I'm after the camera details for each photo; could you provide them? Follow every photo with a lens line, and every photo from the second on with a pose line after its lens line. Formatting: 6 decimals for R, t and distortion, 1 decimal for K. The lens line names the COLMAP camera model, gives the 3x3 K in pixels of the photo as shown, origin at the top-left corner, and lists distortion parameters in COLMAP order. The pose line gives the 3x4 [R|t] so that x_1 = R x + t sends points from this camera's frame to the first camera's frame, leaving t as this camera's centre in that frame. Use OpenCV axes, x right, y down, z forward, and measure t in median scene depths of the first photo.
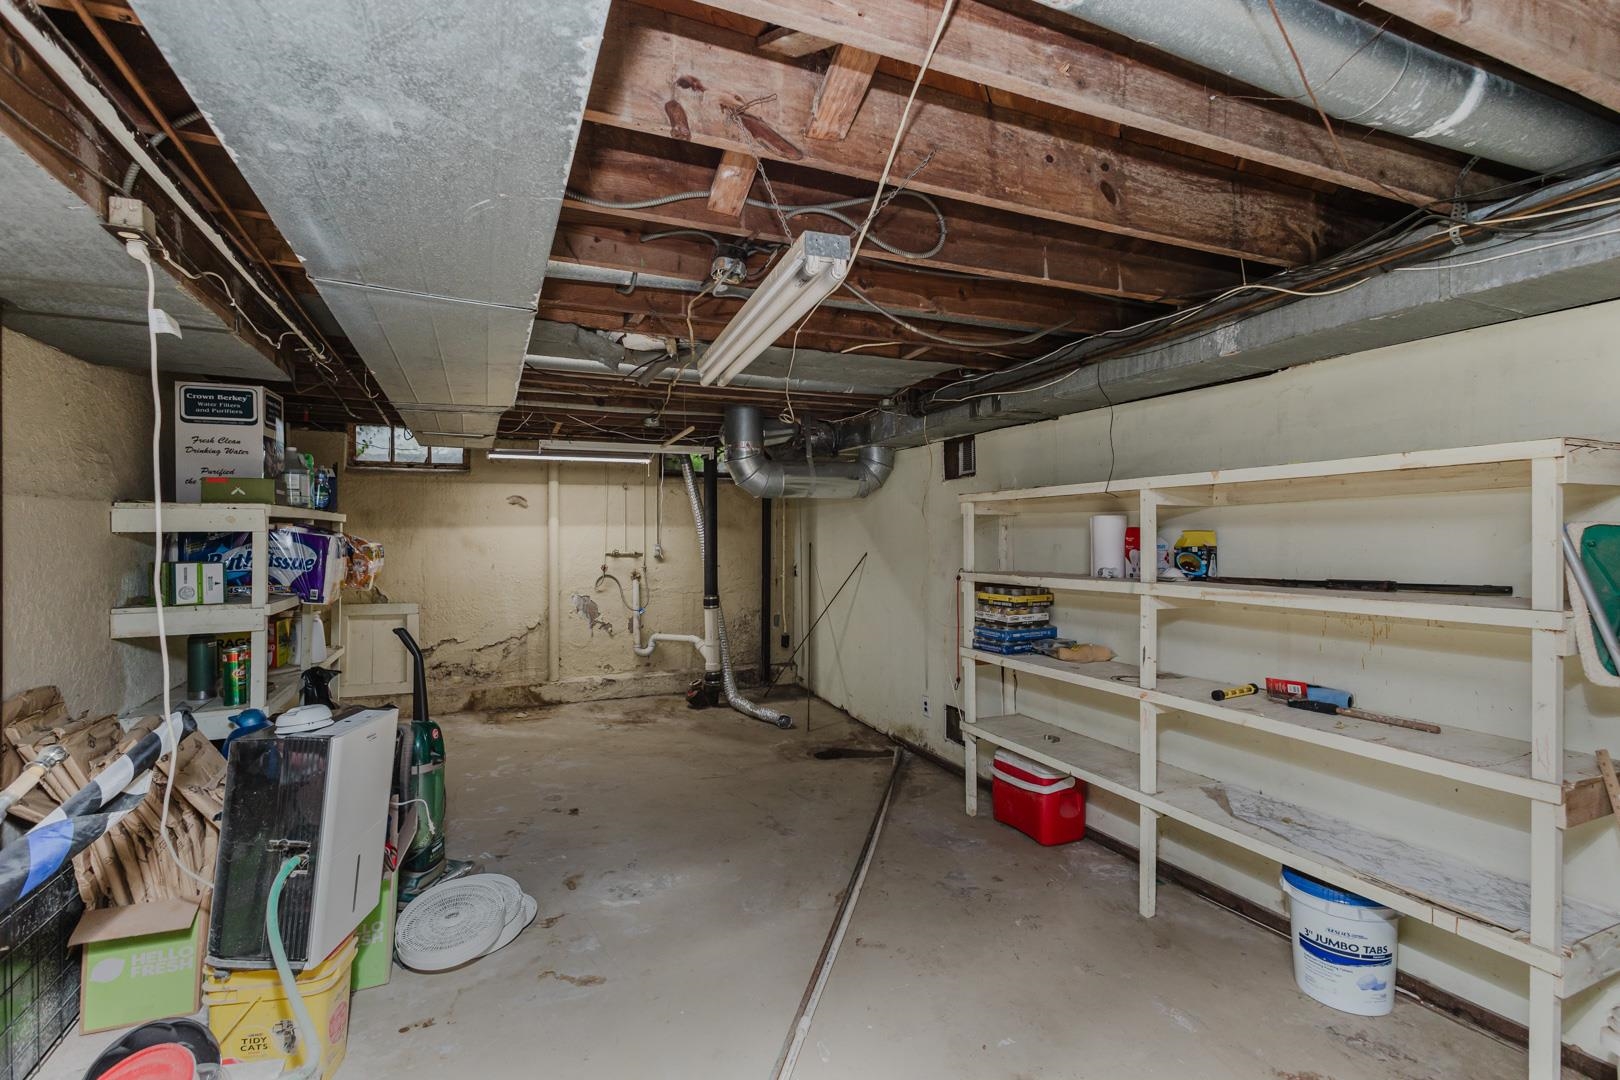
lens RADIAL K [[741.7, 0, 809.1], [0, 741.7, 539.2], [0, 0, 1]] dist [0.008514, -0.003969]
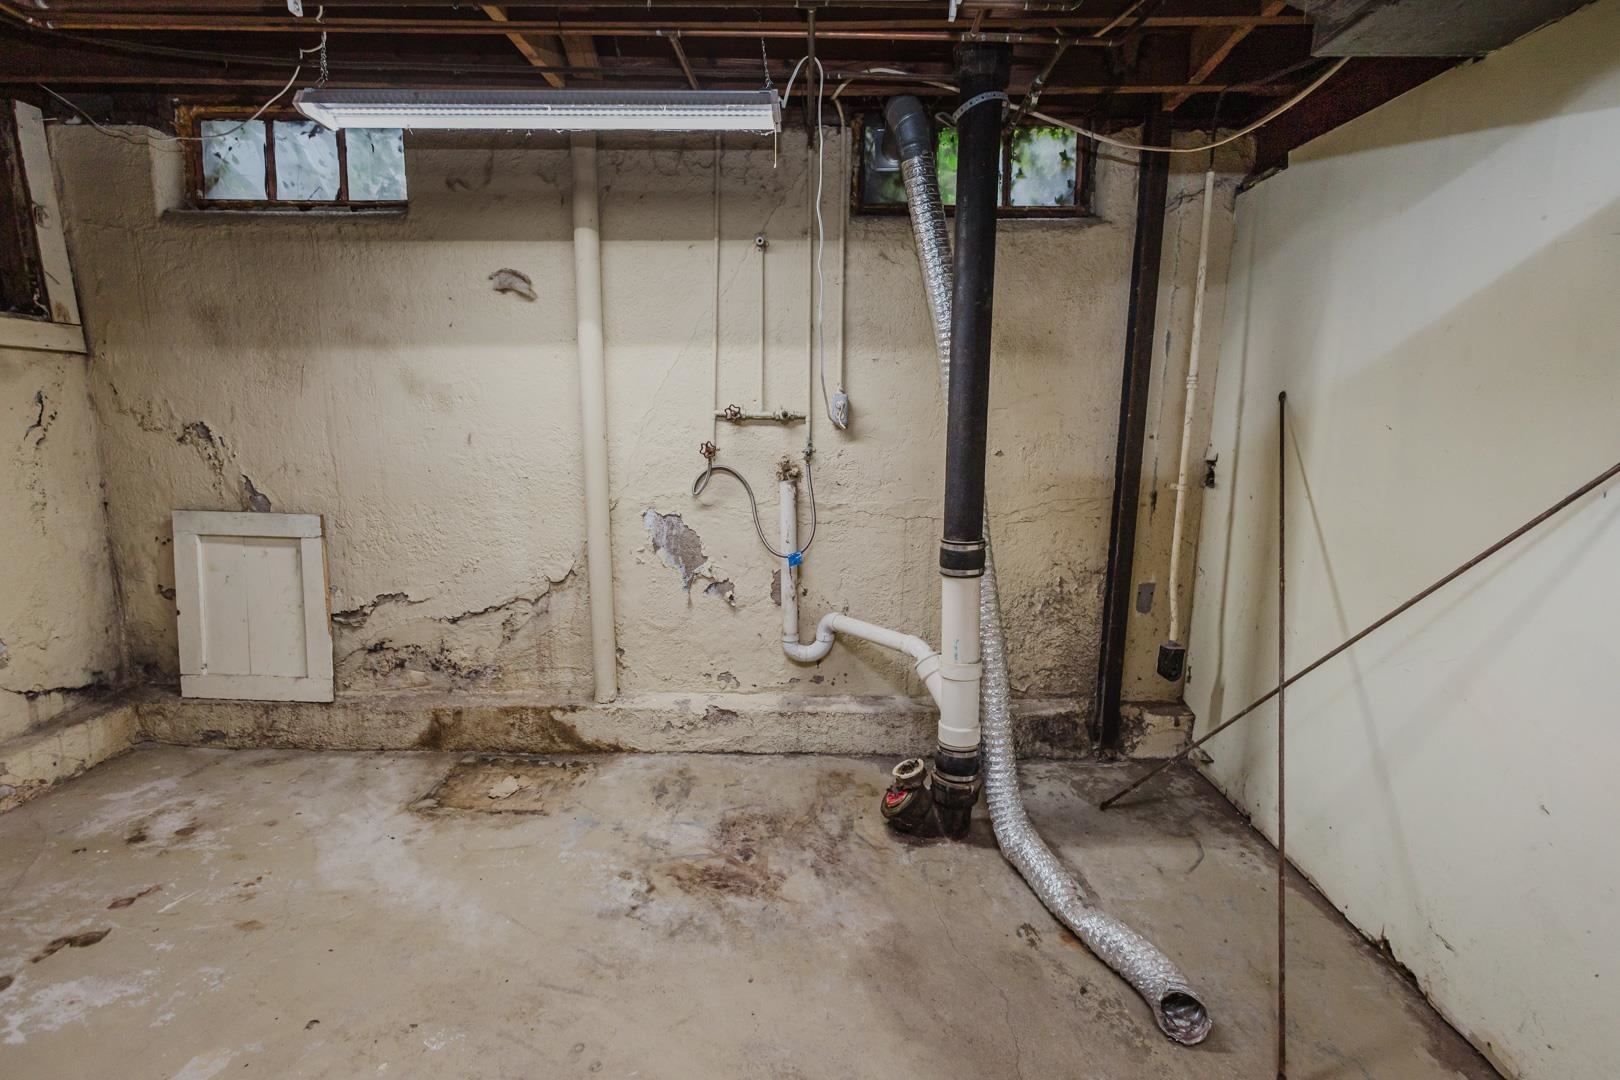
lens RADIAL K [[741.7, 0, 815.7], [0, 741.7, 537.4], [0, 0, 1]] dist [0.008514, -0.003969]
pose [[0.918178, 0.075508, -0.388905, -0.060329], [-0.014495, 0.987414, 0.157491, 0.021456], [0.395902, -0.138967, 0.907717, 0.658762]]
